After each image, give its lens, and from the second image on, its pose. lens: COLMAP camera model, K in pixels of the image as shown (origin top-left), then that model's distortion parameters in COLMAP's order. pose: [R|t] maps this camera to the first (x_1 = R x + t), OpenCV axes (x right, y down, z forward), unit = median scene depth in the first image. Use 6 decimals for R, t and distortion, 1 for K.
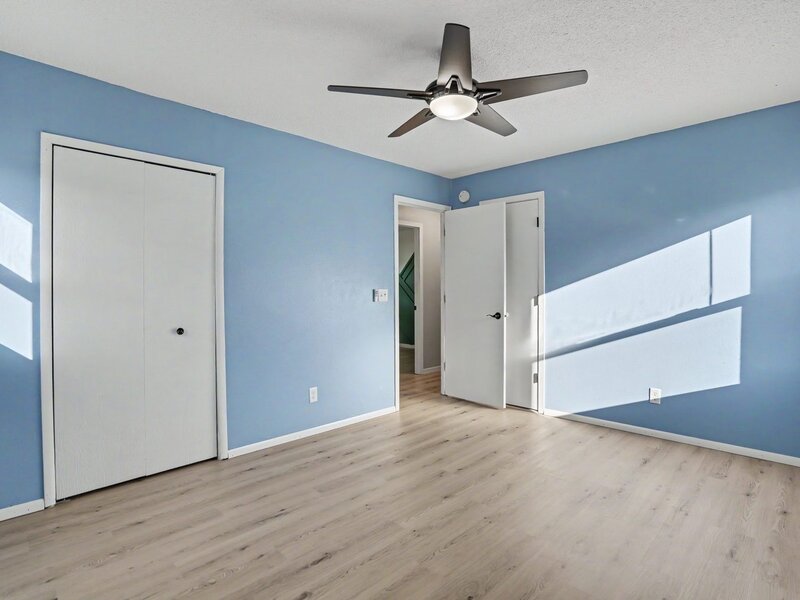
lens RADIAL K [[423.2, 0, 398.4], [0, 423.2, 294.3], [0, 0, 1]] dist [-0.065329, 0.034178]
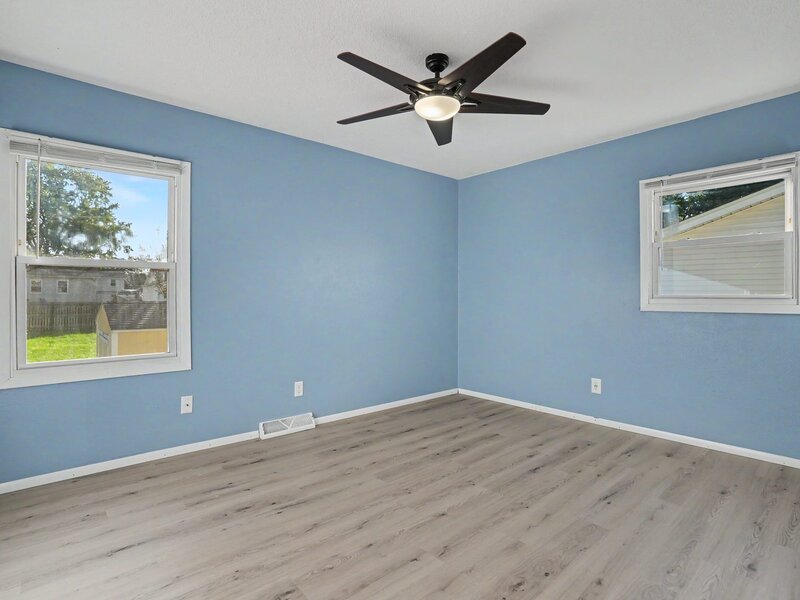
lens RADIAL K [[423.2, 0, 398.4], [0, 423.2, 294.3], [0, 0, 1]] dist [-0.065329, 0.034178]
pose [[-0.997831, 0.001656, 0.065801, 0.163015], [0.002213, 0.999962, 0.008394, 0.007484], [-0.065785, 0.008522, -0.997797, 2.055224]]
